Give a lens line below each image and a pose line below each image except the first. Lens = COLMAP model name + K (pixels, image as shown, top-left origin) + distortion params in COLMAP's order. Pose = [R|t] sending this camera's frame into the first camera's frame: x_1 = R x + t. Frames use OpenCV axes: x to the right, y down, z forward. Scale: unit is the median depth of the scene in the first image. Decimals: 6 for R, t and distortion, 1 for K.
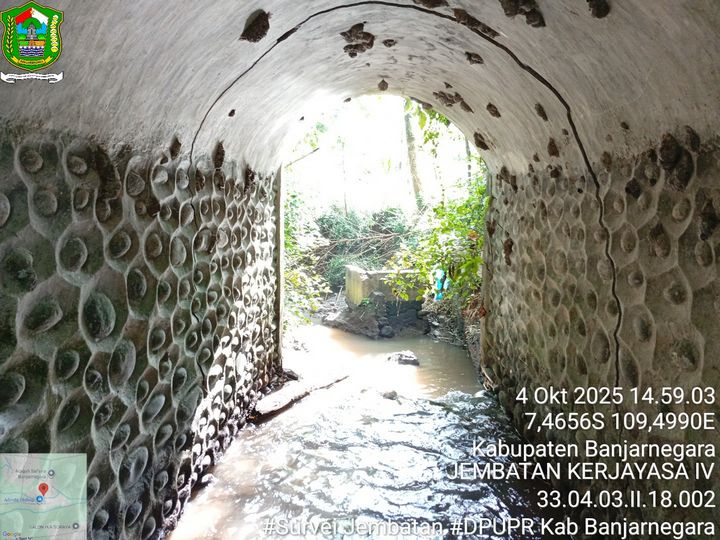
lens RADIAL K [[553.0, 0, 361.6], [0, 553.0, 270.1], [0, 0, 1]] dist [0.089344, -0.192427]
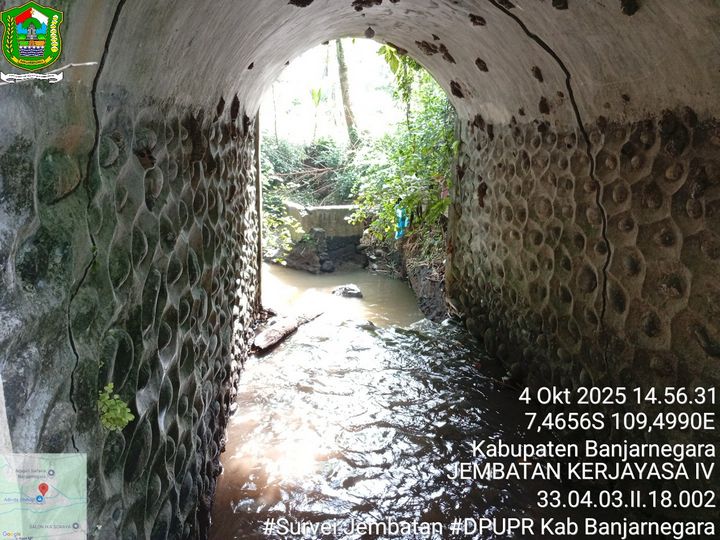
lens RADIAL K [[553.0, 0, 361.3], [0, 553.0, 272.9], [0, 0, 1]] dist [0.089344, -0.192427]
pose [[0.989208, -0.028506, 0.143719, -0.170578], [0.010159, 0.991875, 0.126809, -0.026582], [-0.146166, -0.123981, 0.981460, -0.087114]]
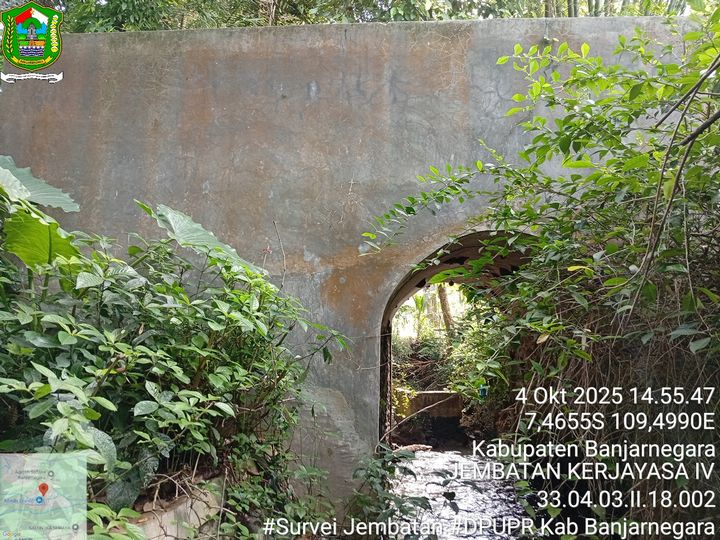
lens RADIAL K [[553.0, 0, 354.5], [0, 553.0, 272.8], [0, 0, 1]] dist [0.089344, -0.192427]
pose [[0.998907, -0.018164, -0.043073, -0.275211], [0.007997, 0.974235, -0.225395, 0.093999], [0.046057, 0.224805, 0.973315, -1.175955]]
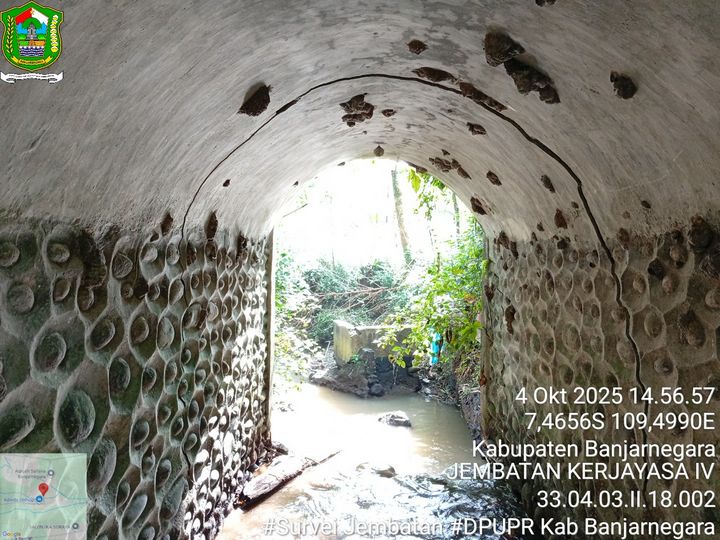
lens RADIAL K [[553.0, 0, 361.2], [0, 553.0, 267.9], [0, 0, 1]] dist [0.089344, -0.192427]
pose [[0.999678, -0.002800, 0.025225, -0.022693], [0.005175, 0.995504, -0.094580, -0.039784], [-0.024847, 0.094680, 0.995198, 0.048228]]
